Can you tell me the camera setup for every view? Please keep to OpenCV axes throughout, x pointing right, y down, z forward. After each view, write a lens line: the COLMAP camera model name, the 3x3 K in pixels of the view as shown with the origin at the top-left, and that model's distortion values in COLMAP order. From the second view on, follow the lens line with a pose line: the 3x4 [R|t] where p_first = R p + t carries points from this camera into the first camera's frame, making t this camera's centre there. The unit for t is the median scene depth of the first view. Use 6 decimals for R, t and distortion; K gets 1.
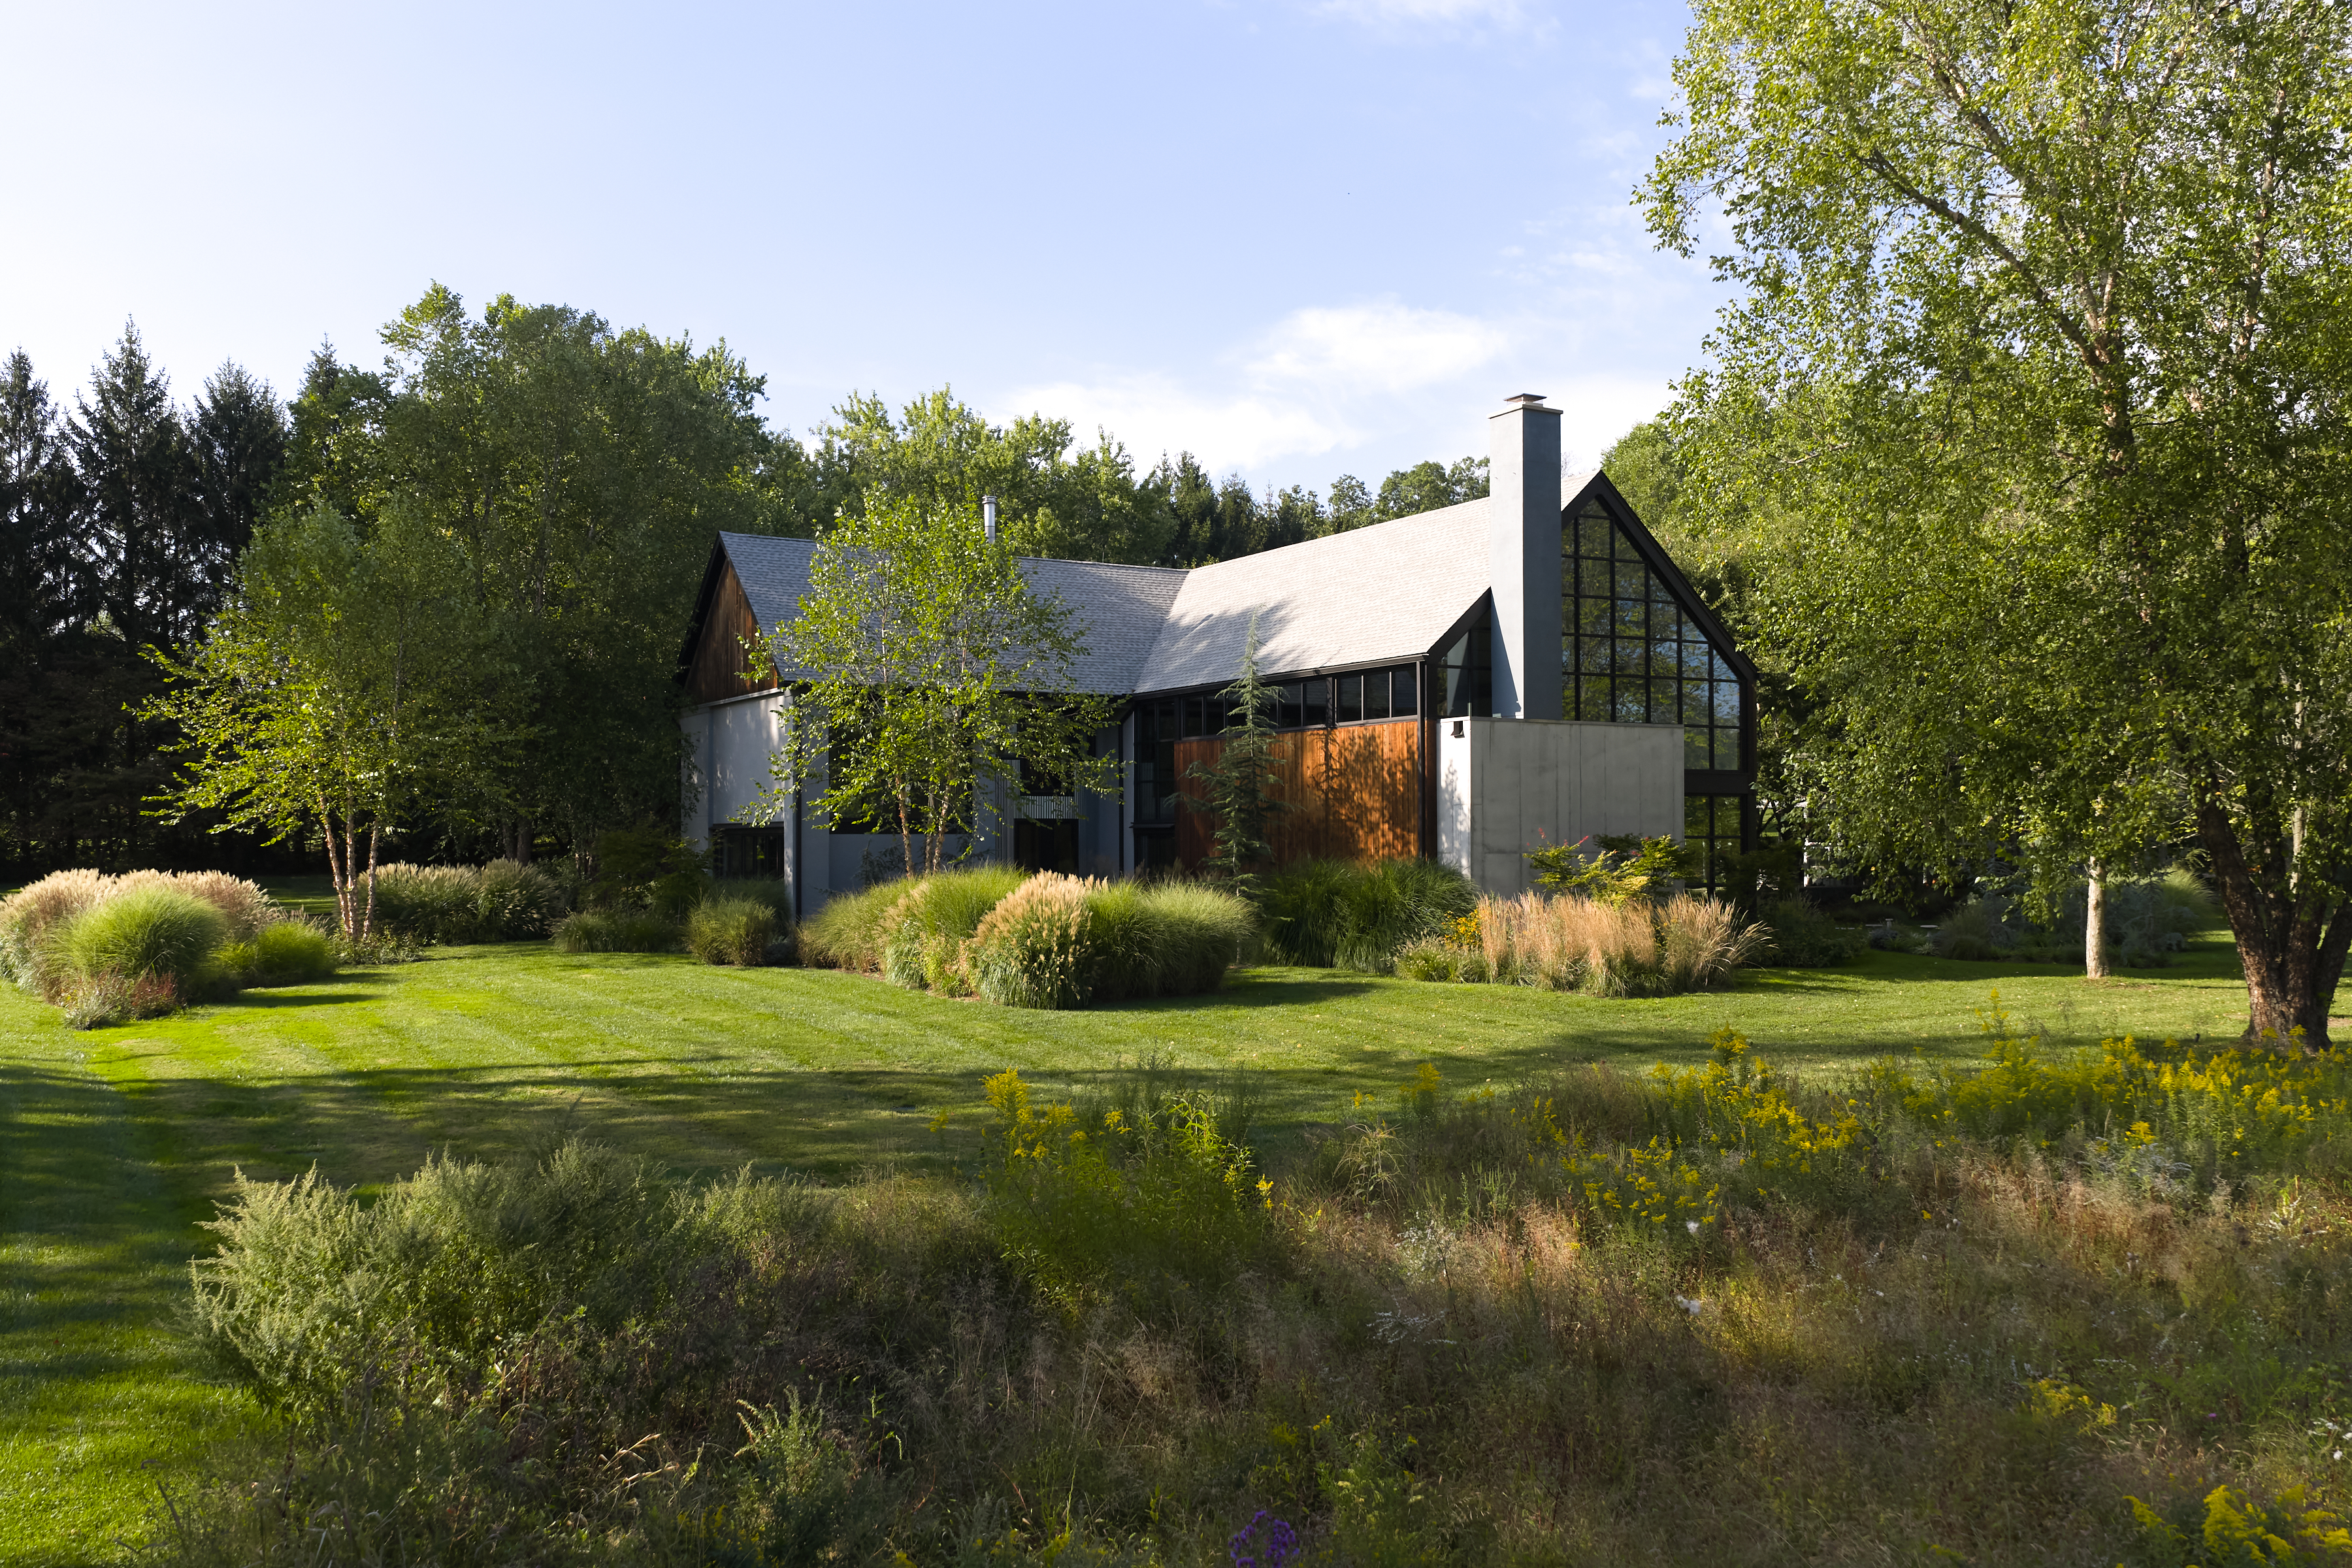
lens RADIAL K [[1876.8, 0, 1181.2], [0, 1876.8, 788.7], [0, 0, 1]] dist [0.005325, 0.002731]
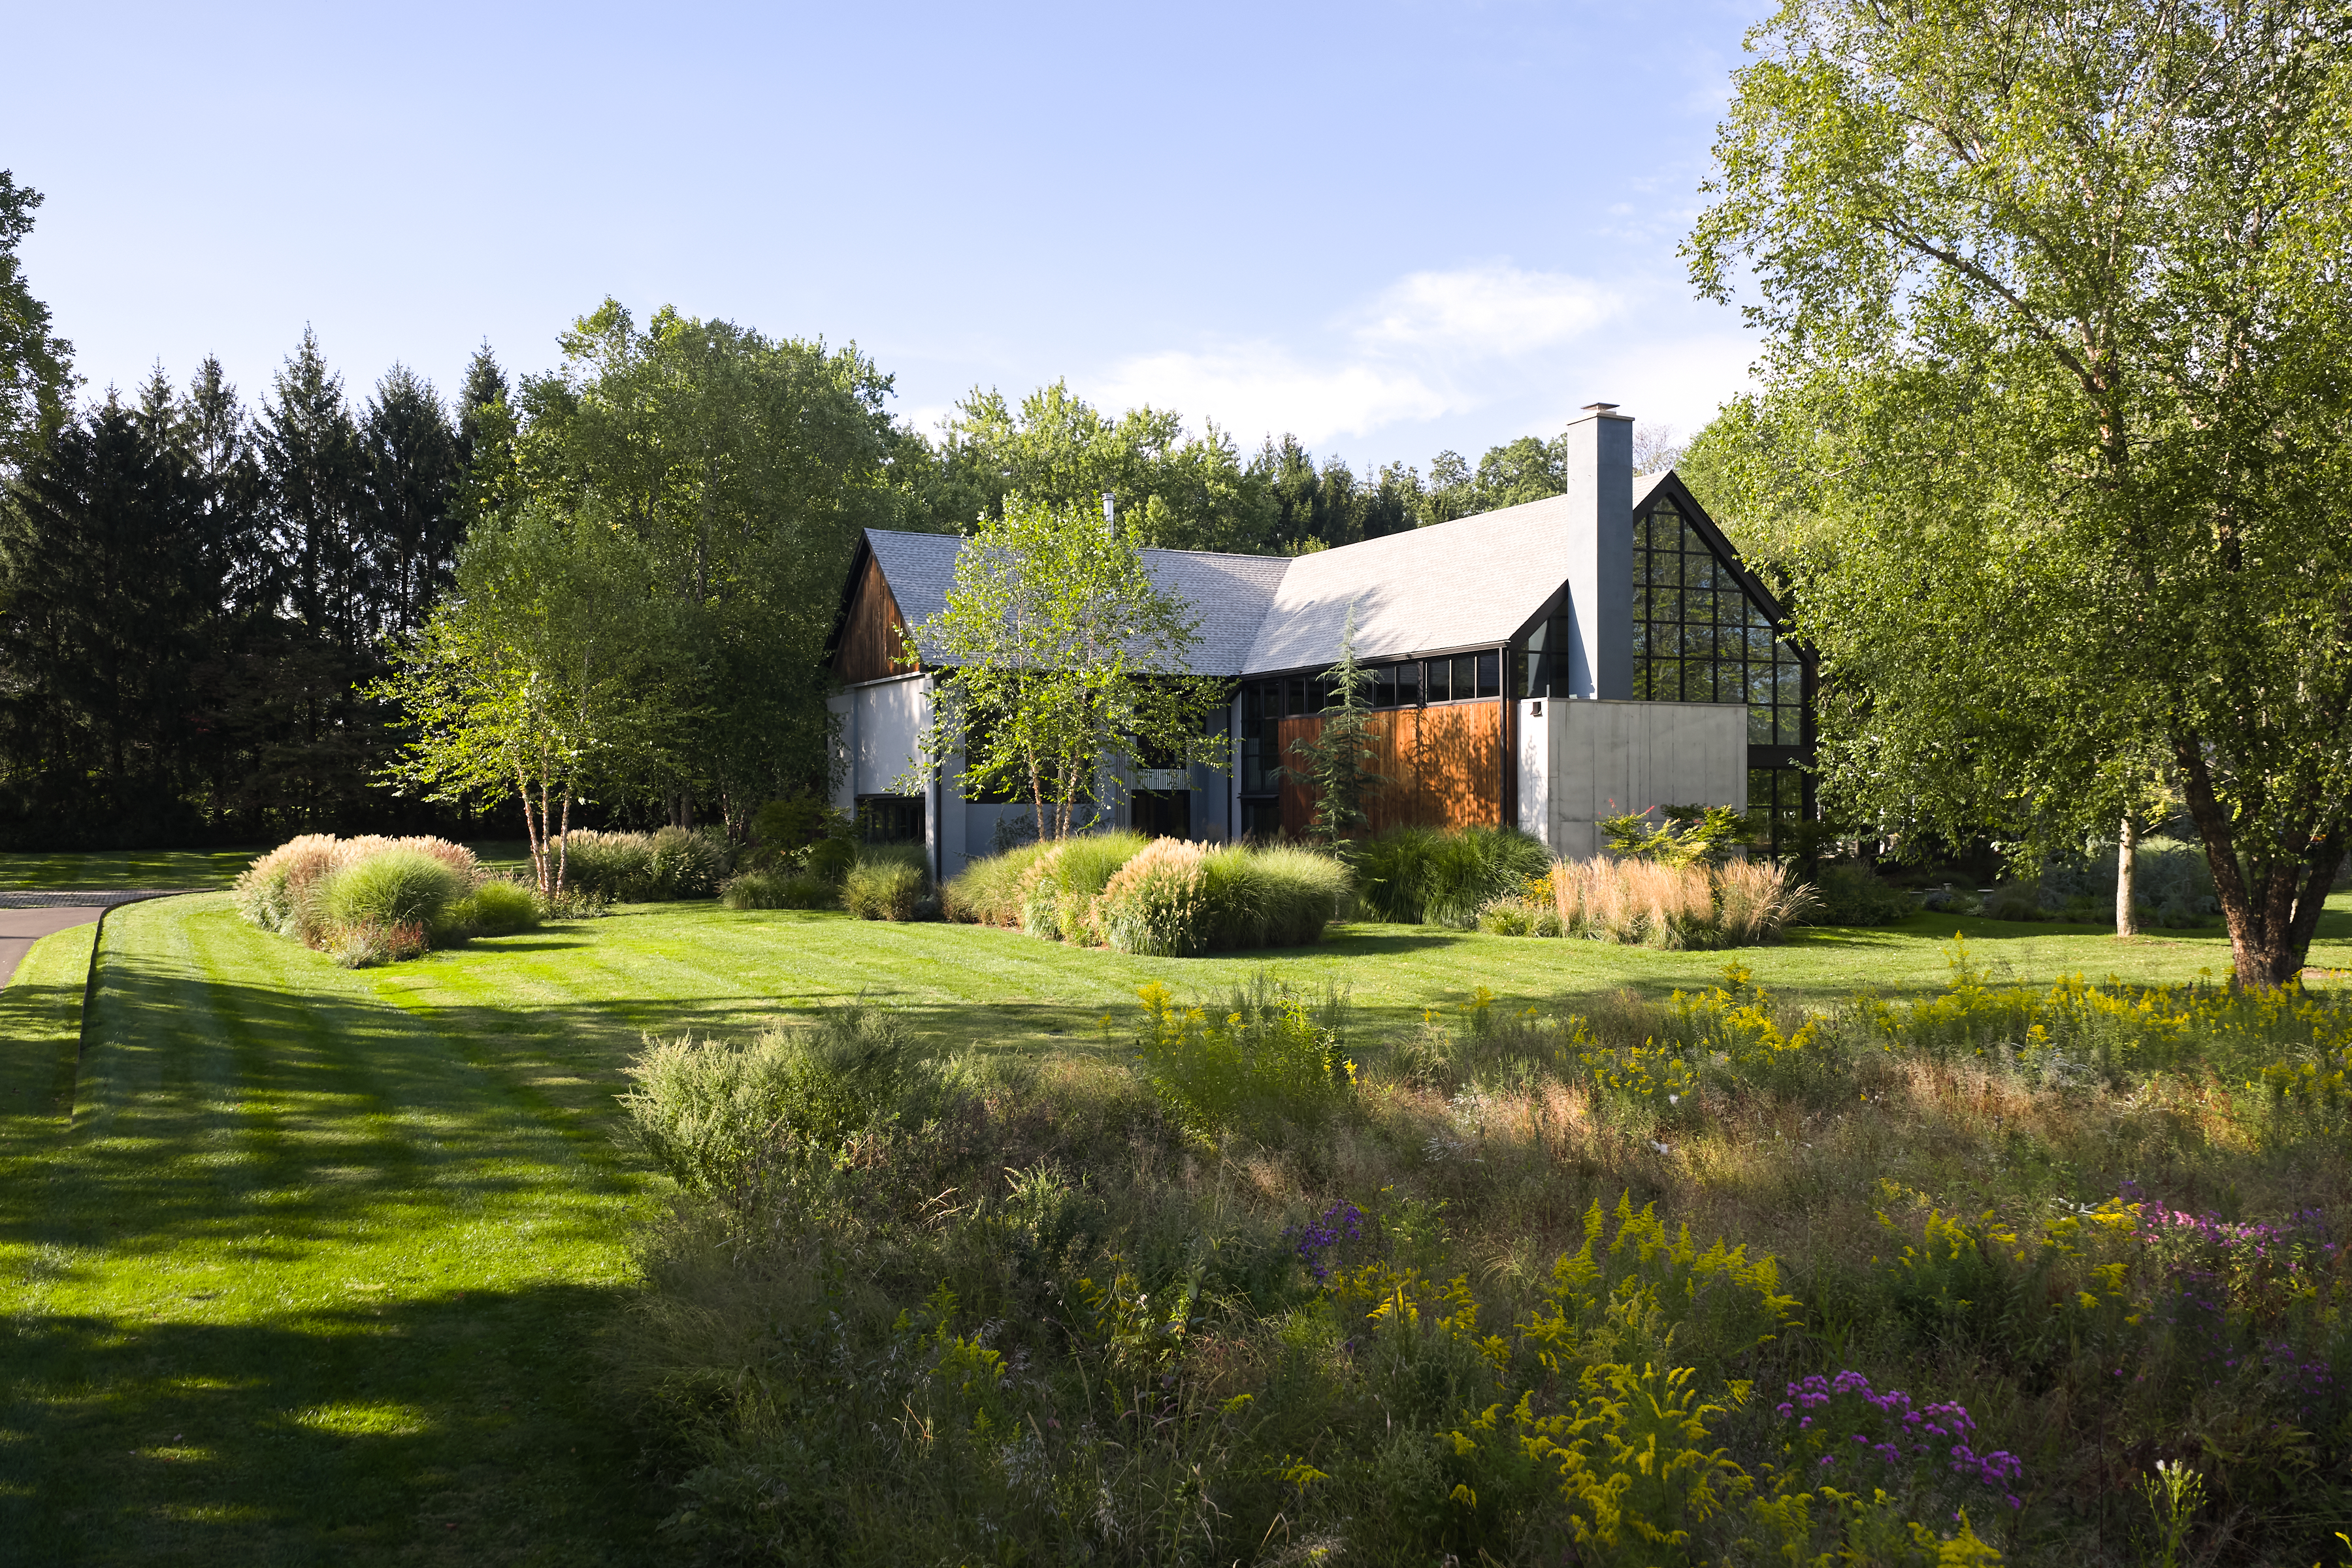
lens RADIAL K [[1876.8, 0, 1181.2], [0, 1876.8, 788.7], [0, 0, 1]] dist [0.005325, 0.002731]
pose [[0.998532, 0.000145, -0.054164, -0.001280], [0.000732, 0.999869, 0.016163, -0.002692], [0.054159, -0.016179, 0.998401, -0.109292]]
